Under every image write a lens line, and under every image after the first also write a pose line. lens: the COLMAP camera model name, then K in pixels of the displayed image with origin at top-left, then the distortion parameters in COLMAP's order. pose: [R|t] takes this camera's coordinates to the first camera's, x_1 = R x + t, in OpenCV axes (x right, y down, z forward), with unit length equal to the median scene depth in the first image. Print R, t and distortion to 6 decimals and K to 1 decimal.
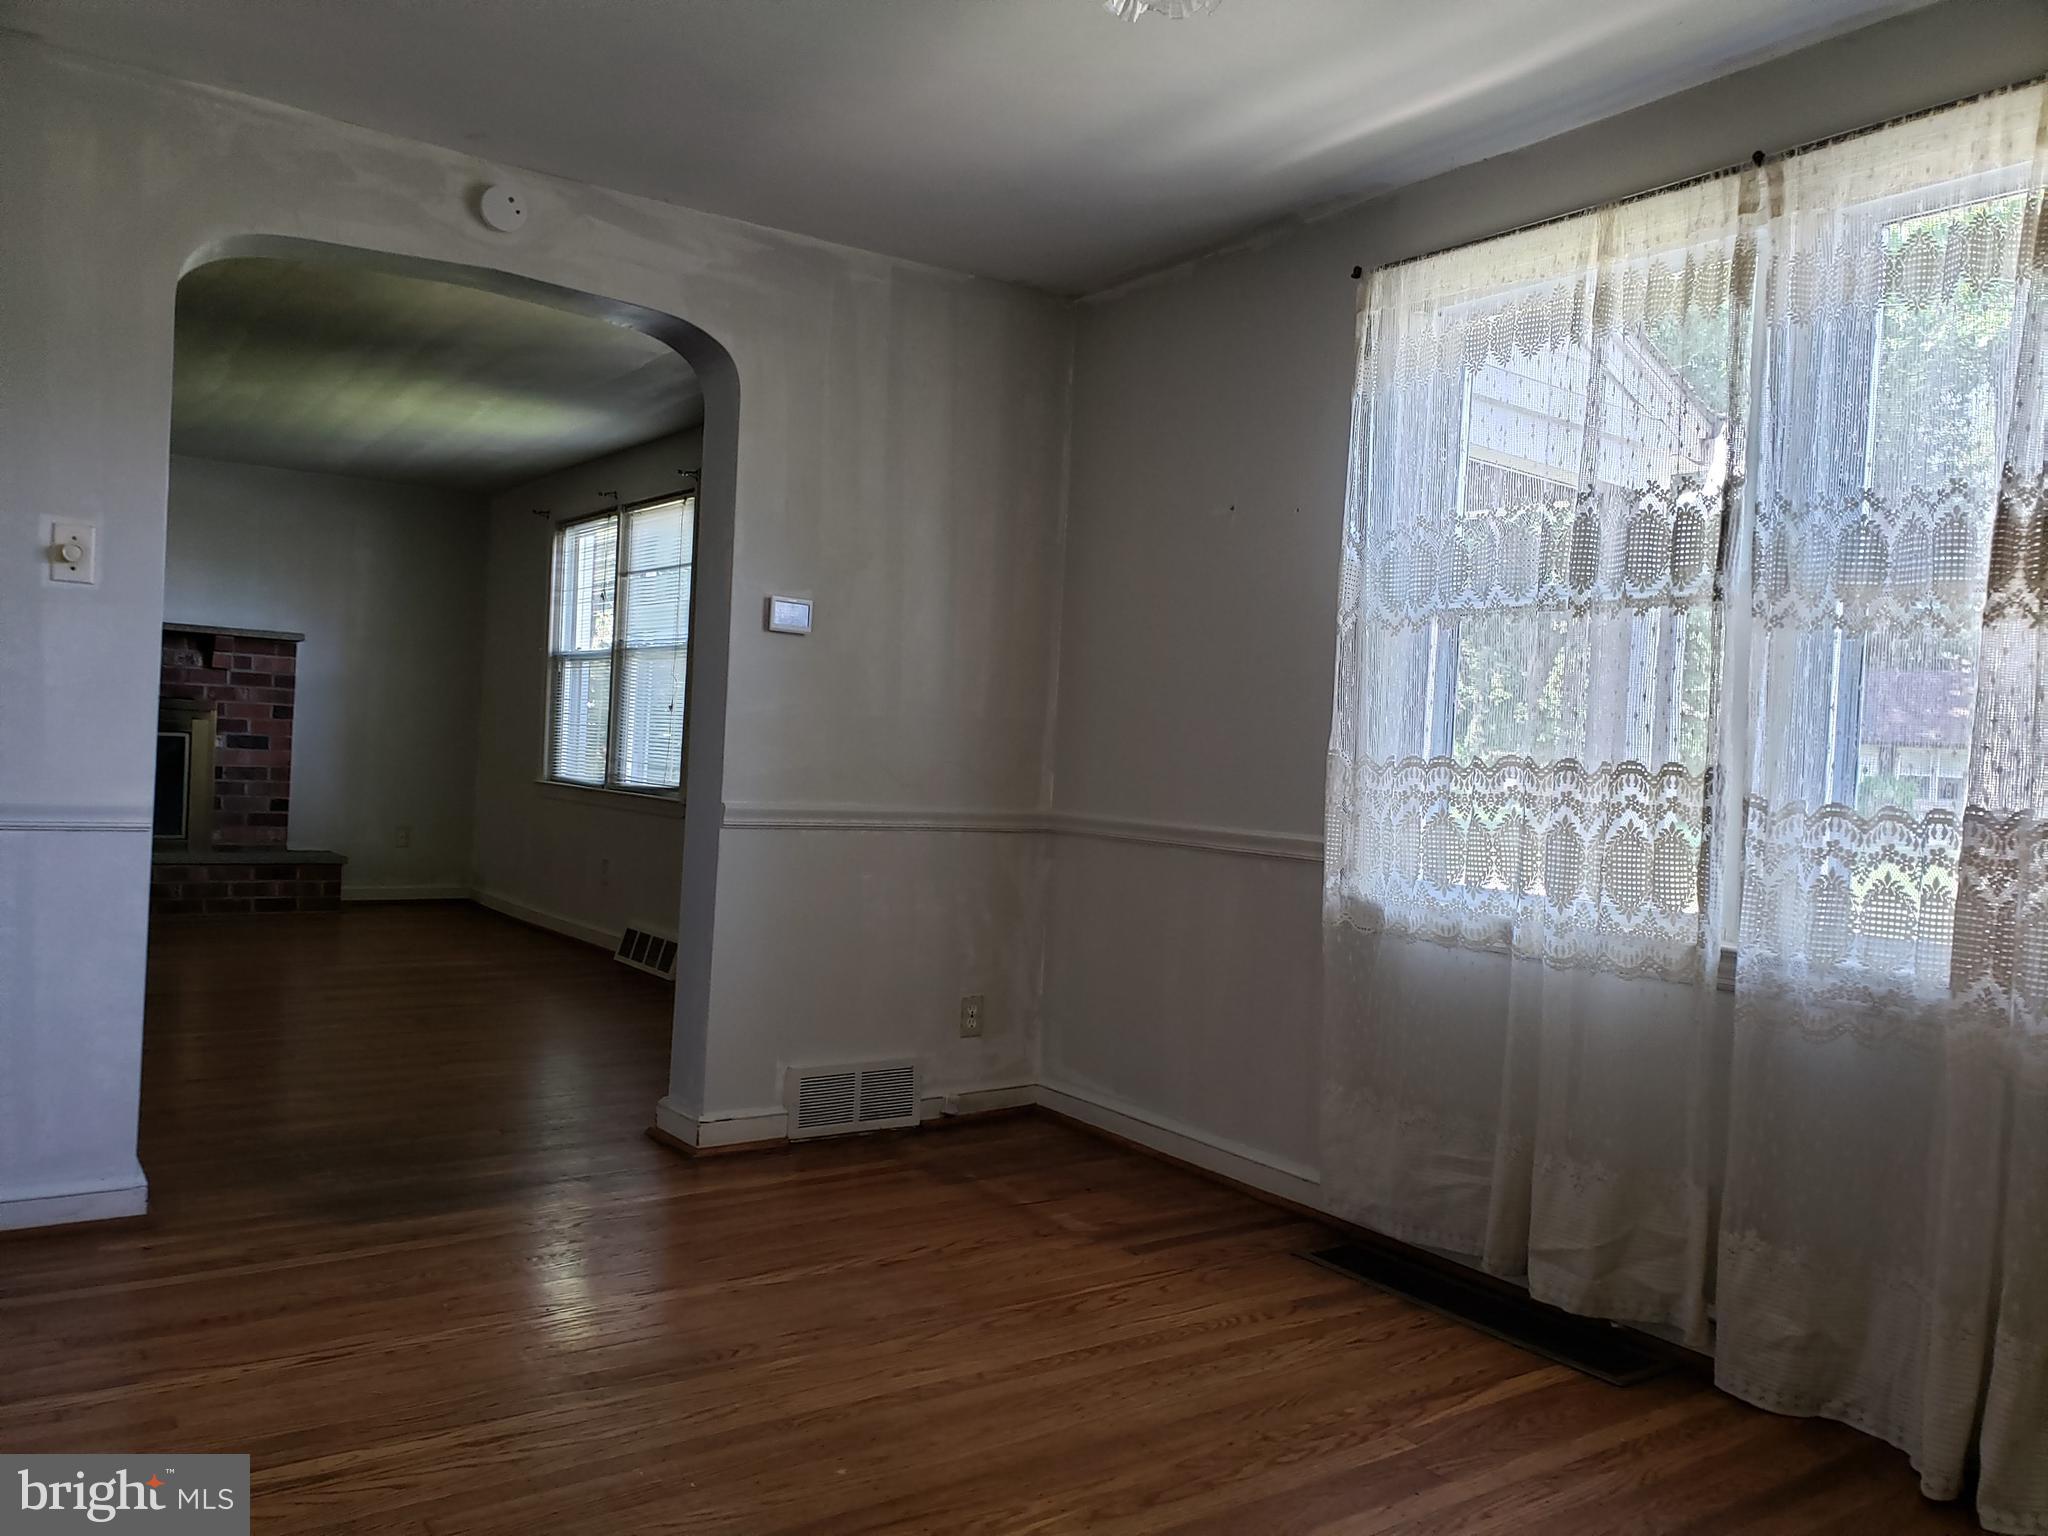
lens RADIAL K [[1549.5, 0, 1029.8], [0, 1549.5, 790.0], [0, 0, 1]] dist [0.006496, 0.010499]
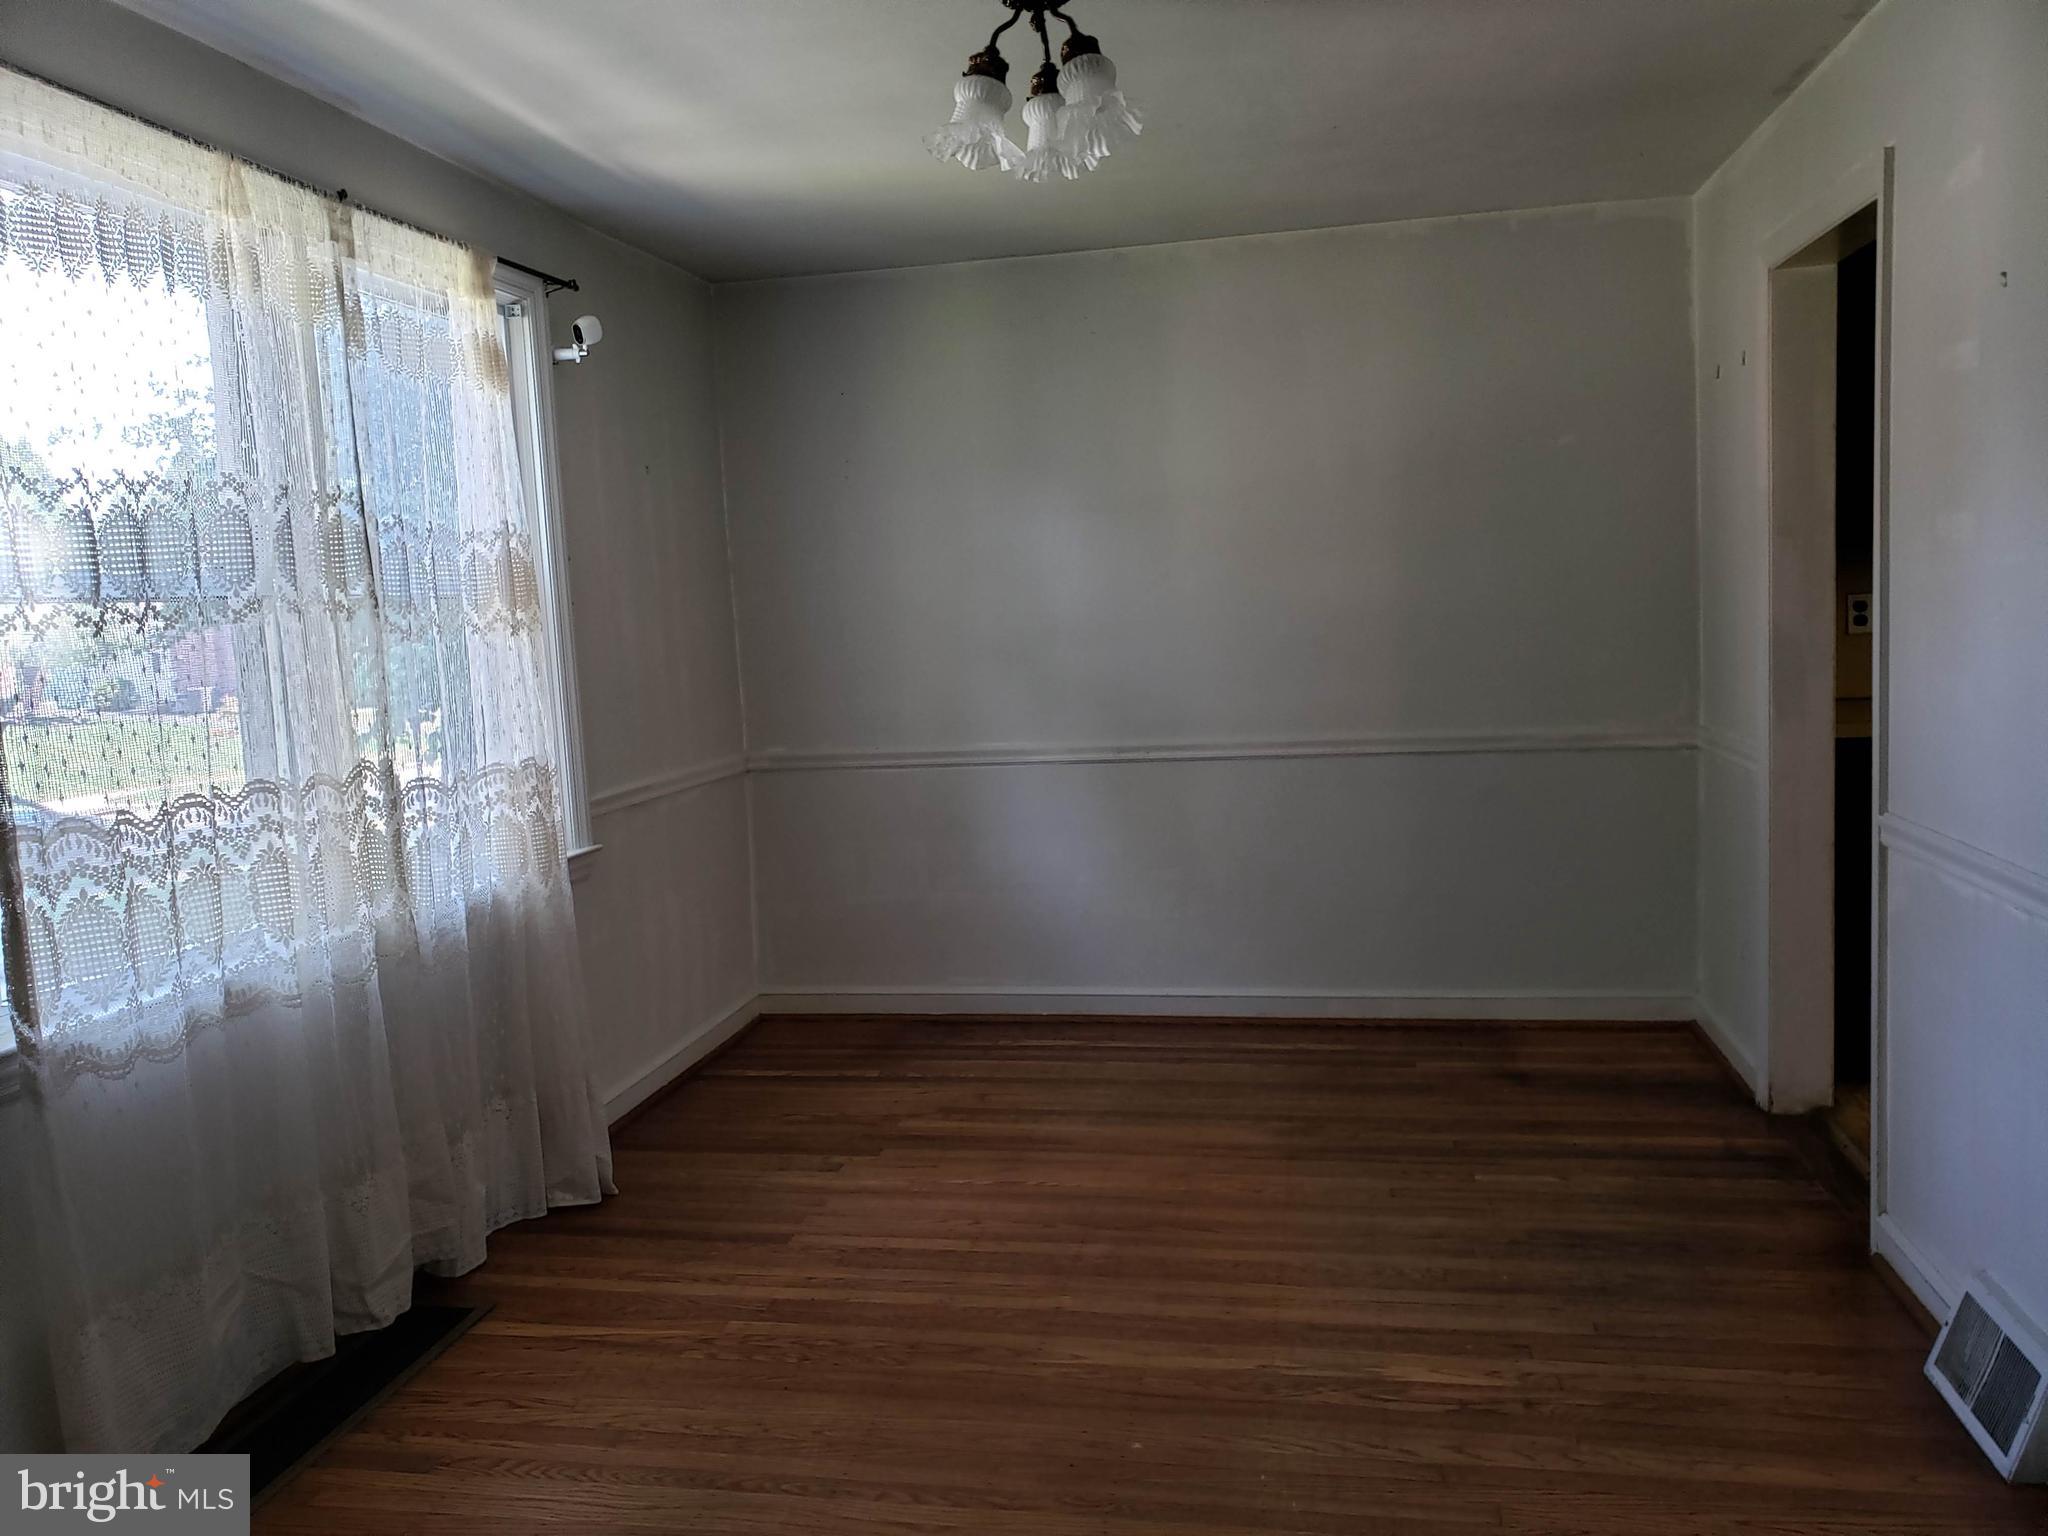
lens RADIAL K [[1549.5, 0, 1029.8], [0, 1549.5, 790.0], [0, 0, 1]] dist [0.006496, 0.010499]
pose [[-0.681180, -0.096777, 0.725691, -0.681171], [0.038549, 0.985108, 0.167557, -0.163668], [-0.731100, 0.142111, -0.667306, 1.438354]]
